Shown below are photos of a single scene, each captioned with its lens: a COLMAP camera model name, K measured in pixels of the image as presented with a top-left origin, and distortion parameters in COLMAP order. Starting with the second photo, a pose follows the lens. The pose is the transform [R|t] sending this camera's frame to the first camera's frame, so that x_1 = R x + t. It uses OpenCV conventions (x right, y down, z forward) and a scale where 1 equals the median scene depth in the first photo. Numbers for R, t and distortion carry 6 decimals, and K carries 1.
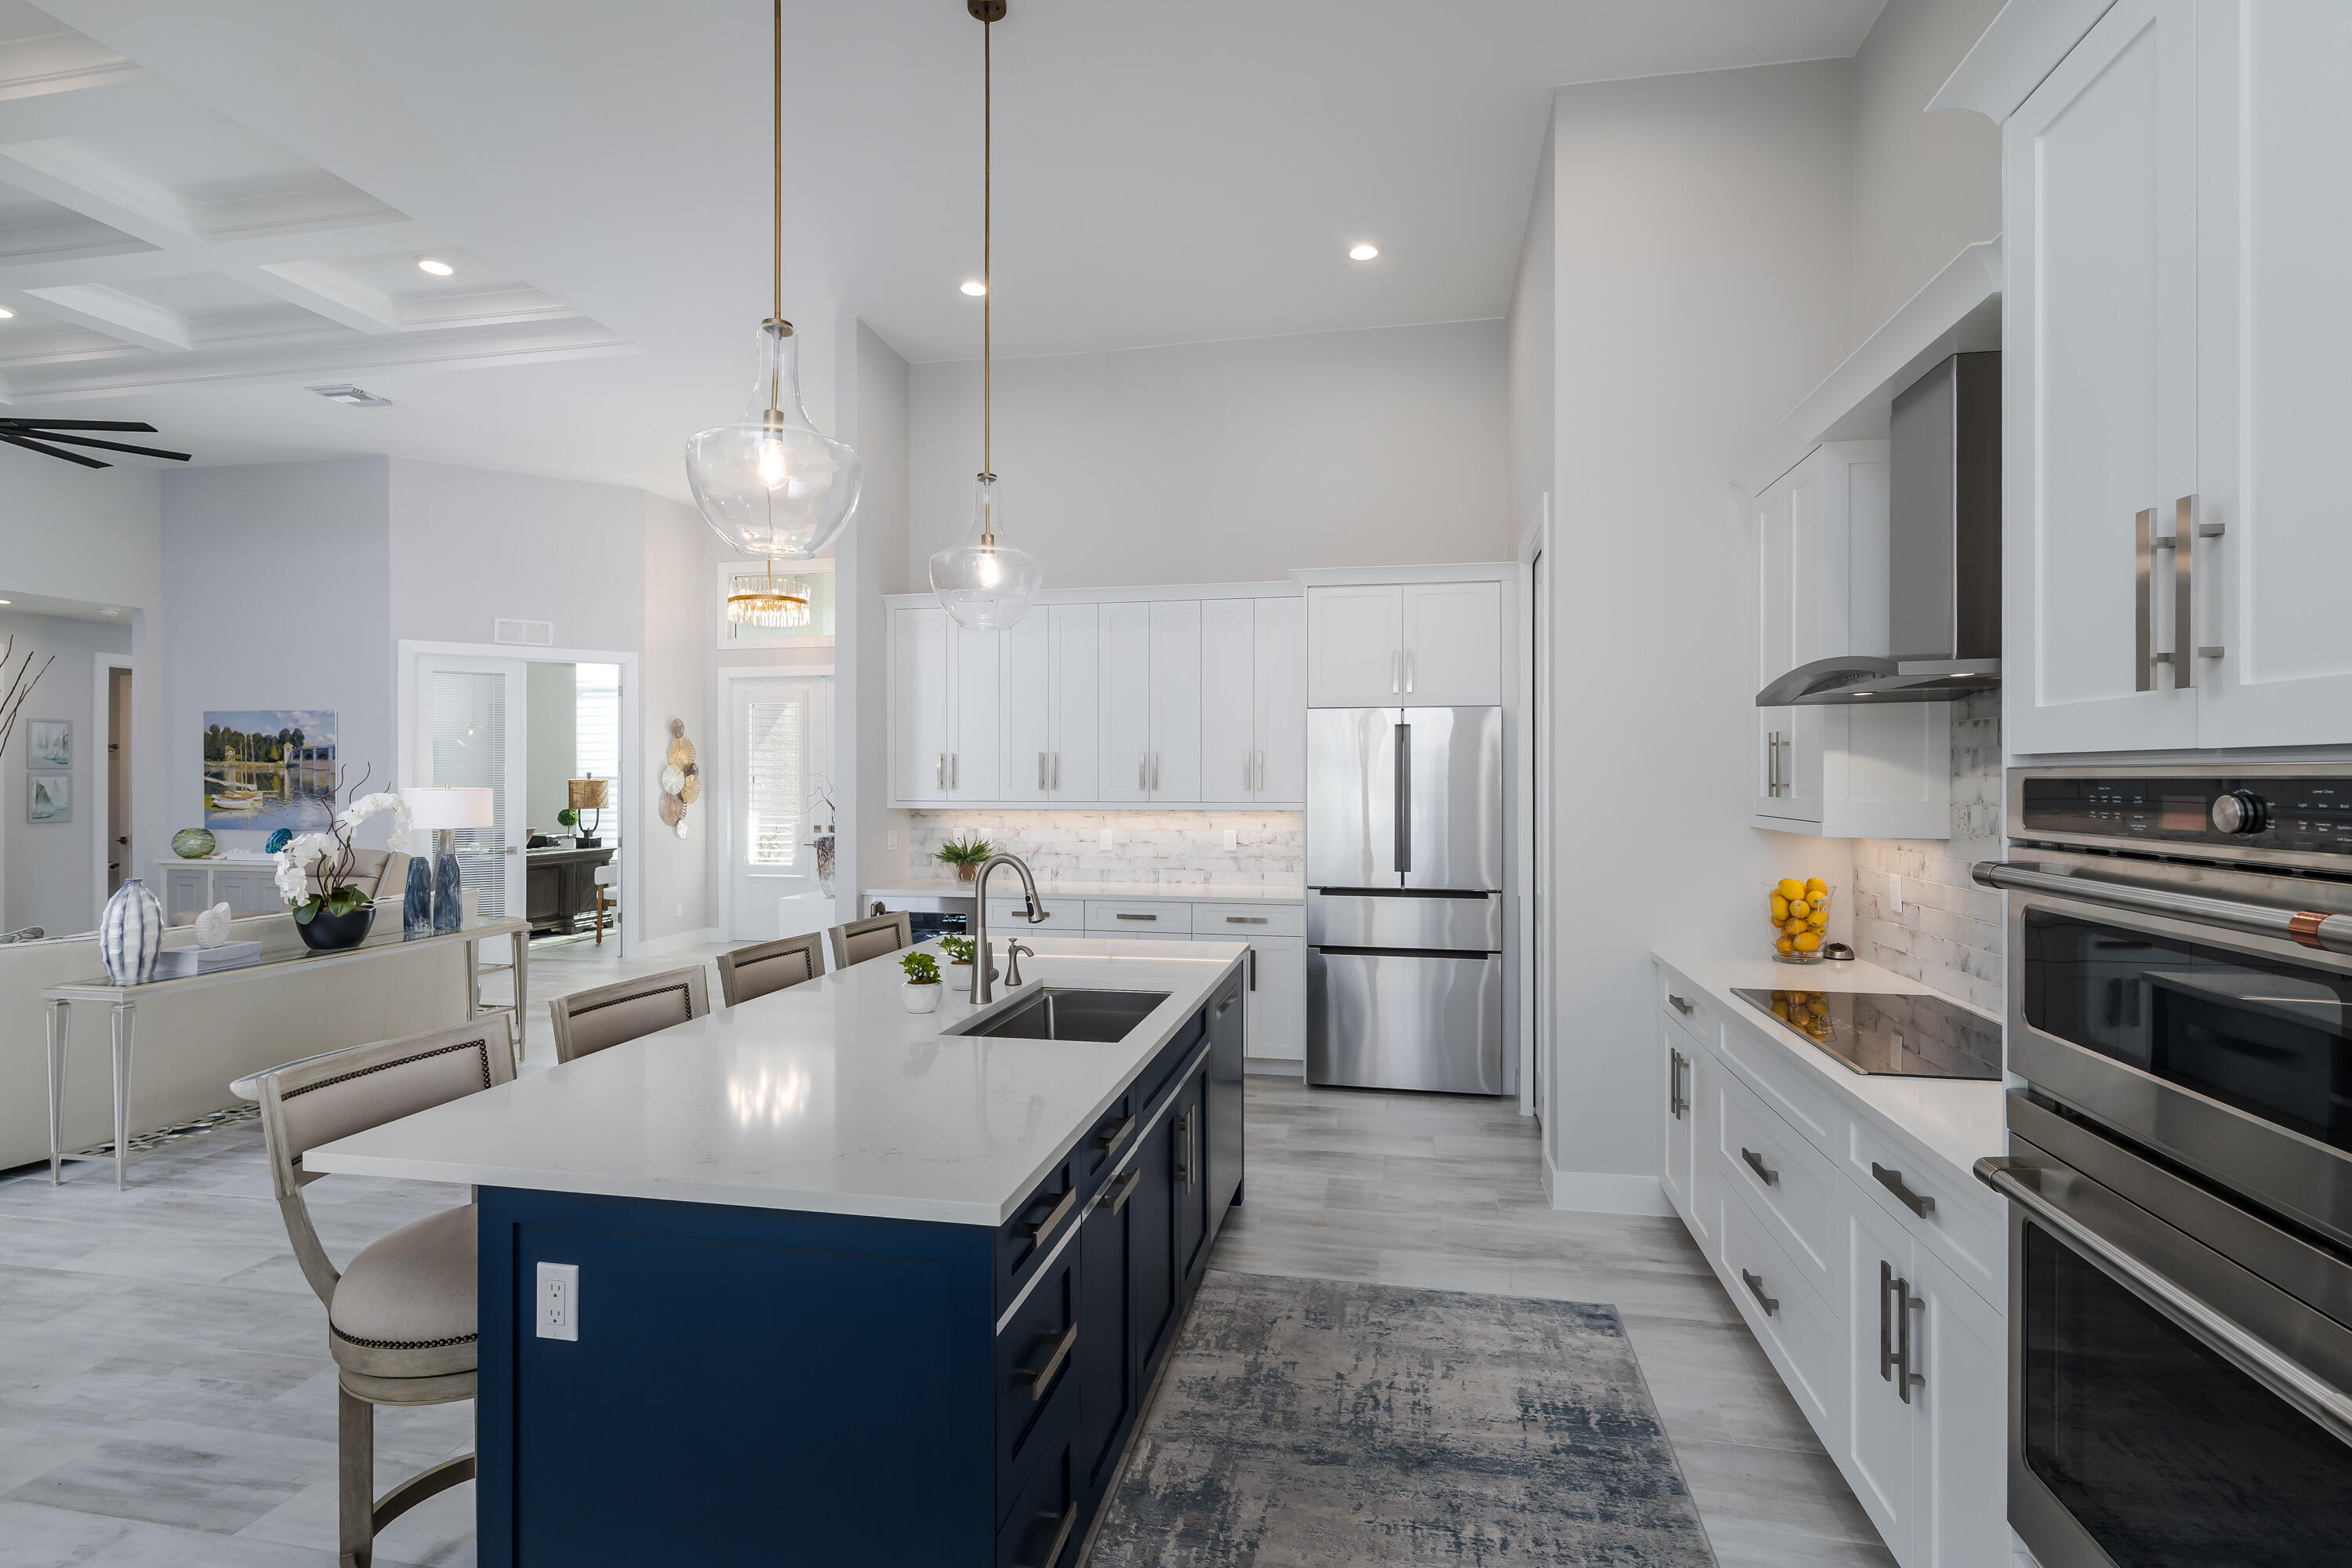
lens RADIAL K [[1146.9, 0, 1181.2], [0, 1146.9, 773.4], [0, 0, 1]] dist [0.002974, 0.000041]
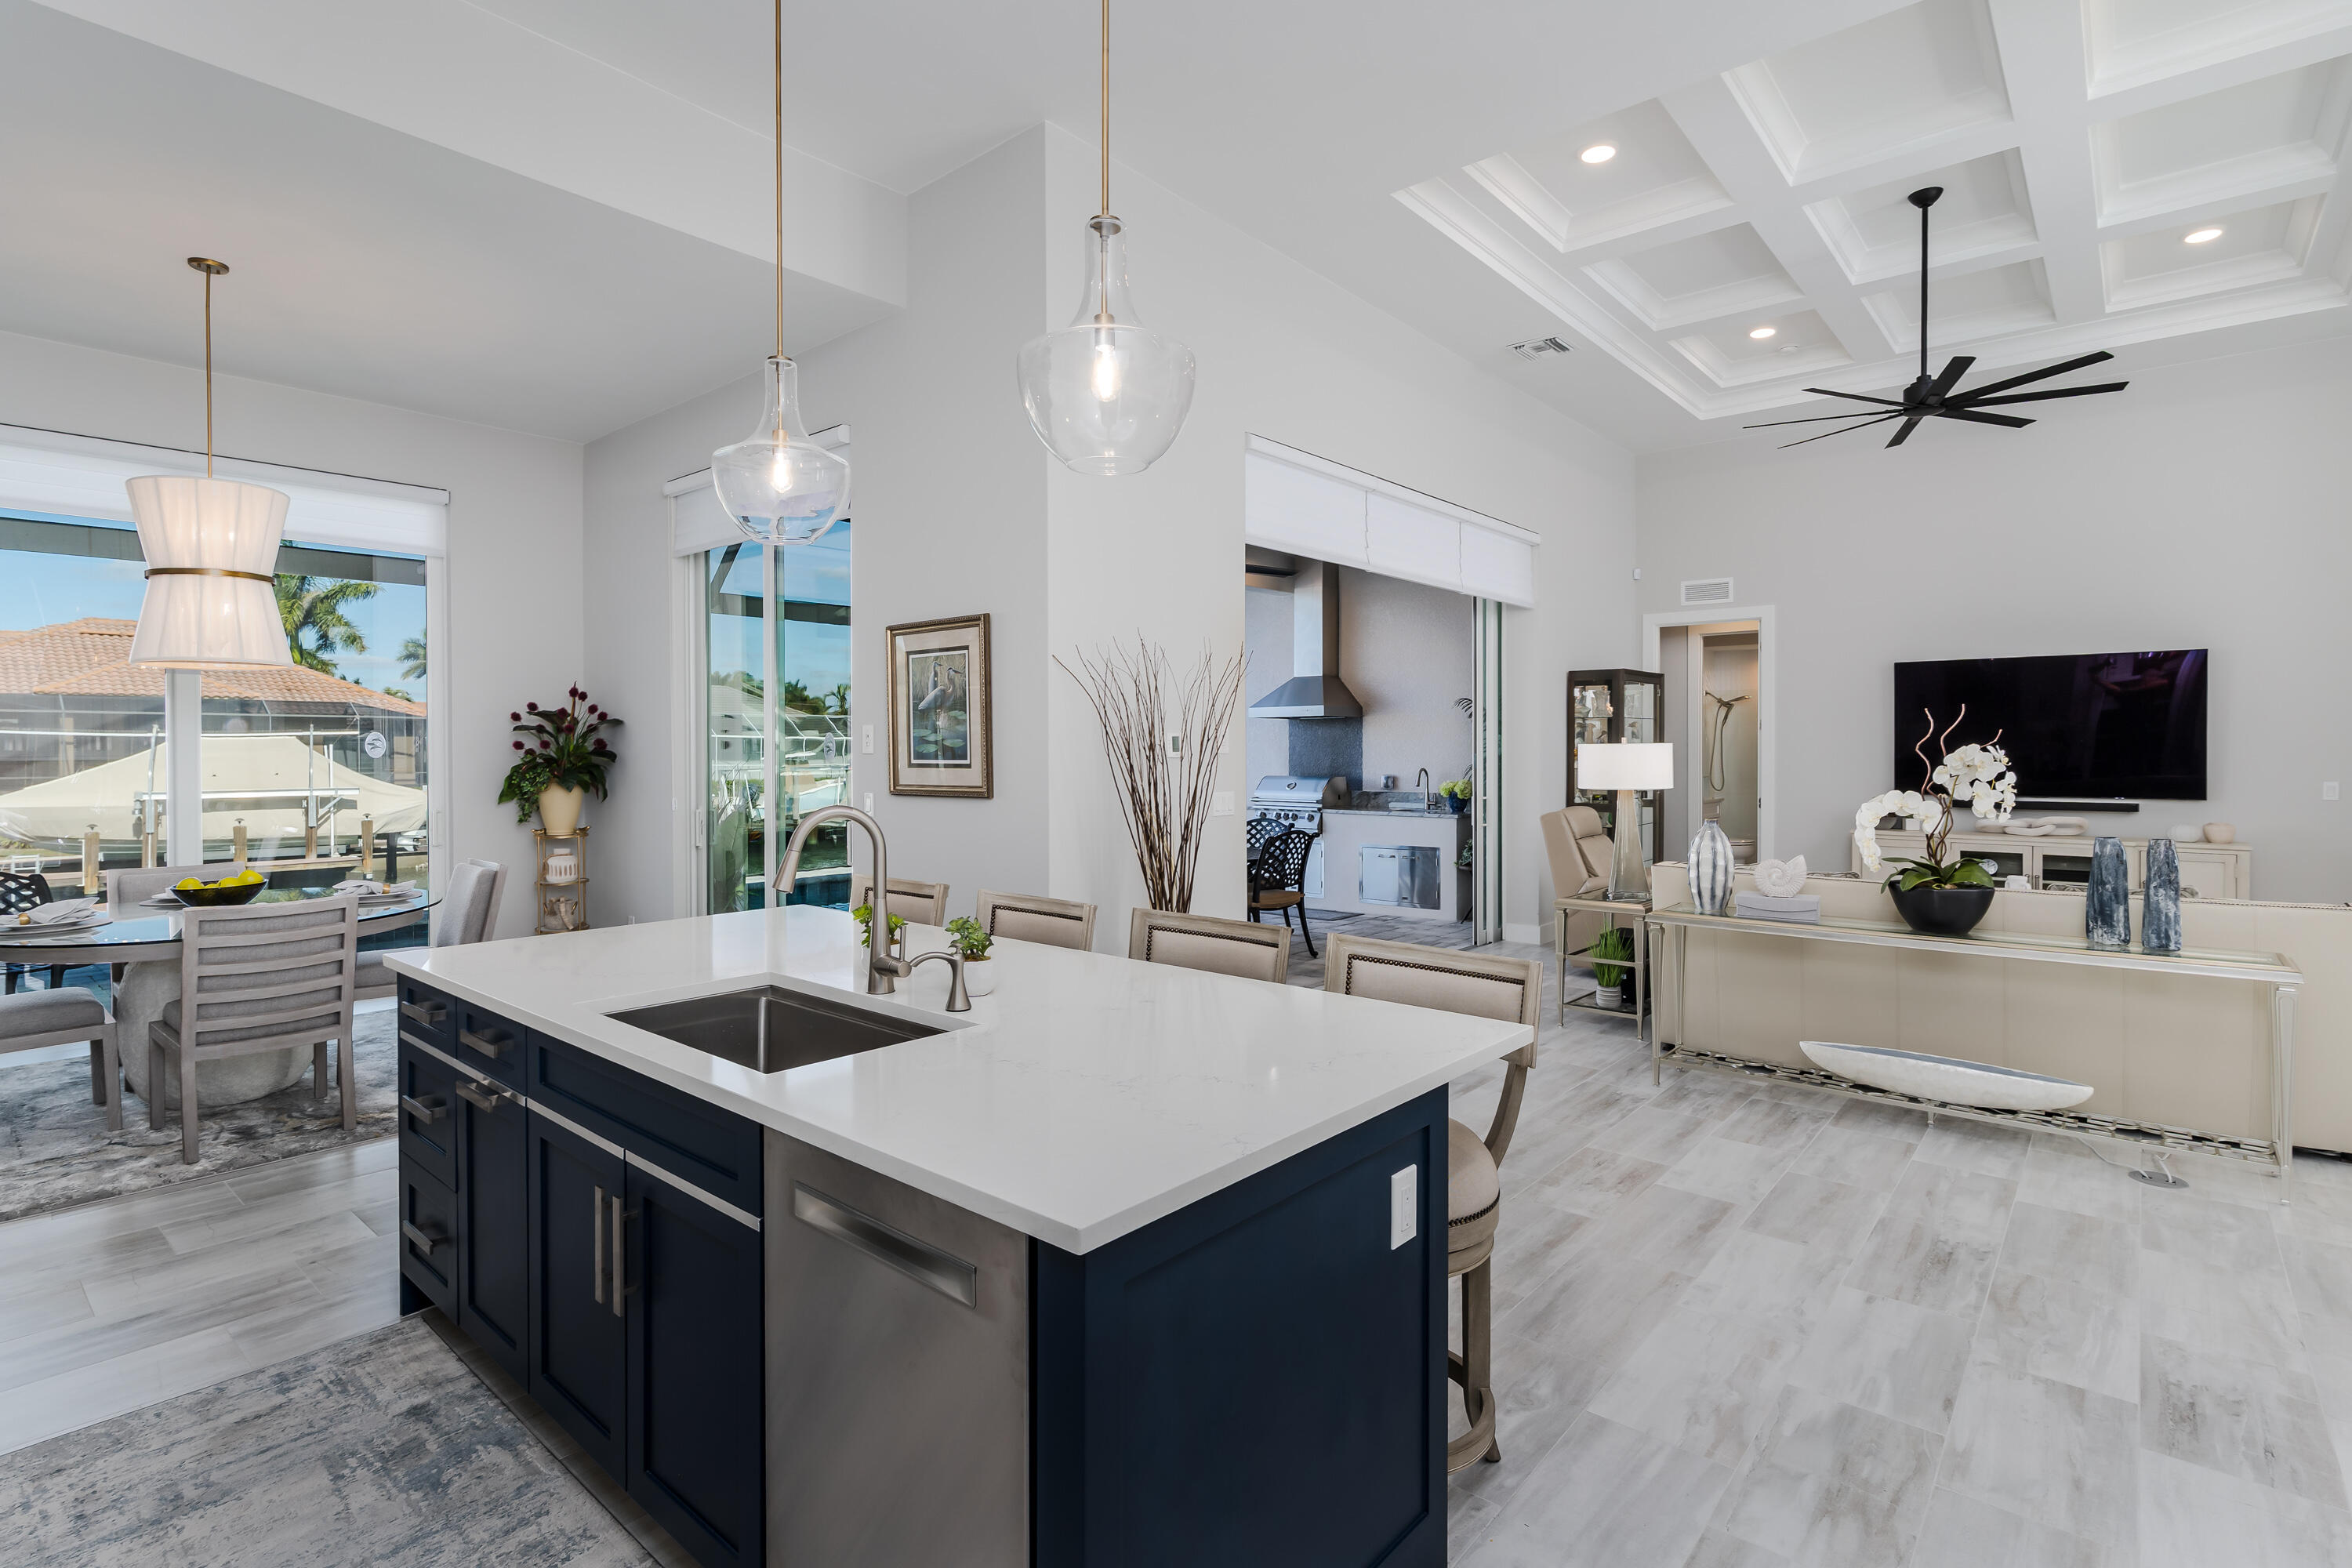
lens RADIAL K [[1146.9, 0, 1182.3], [0, 1146.9, 772.2], [0, 0, 1]] dist [0.002974, 0.000041]
pose [[-0.500022, 0.022597, -0.865718, 0.362360], [0.007065, 0.999733, 0.022015, 0.027005], [0.865984, 0.004892, -0.500048, 1.413146]]
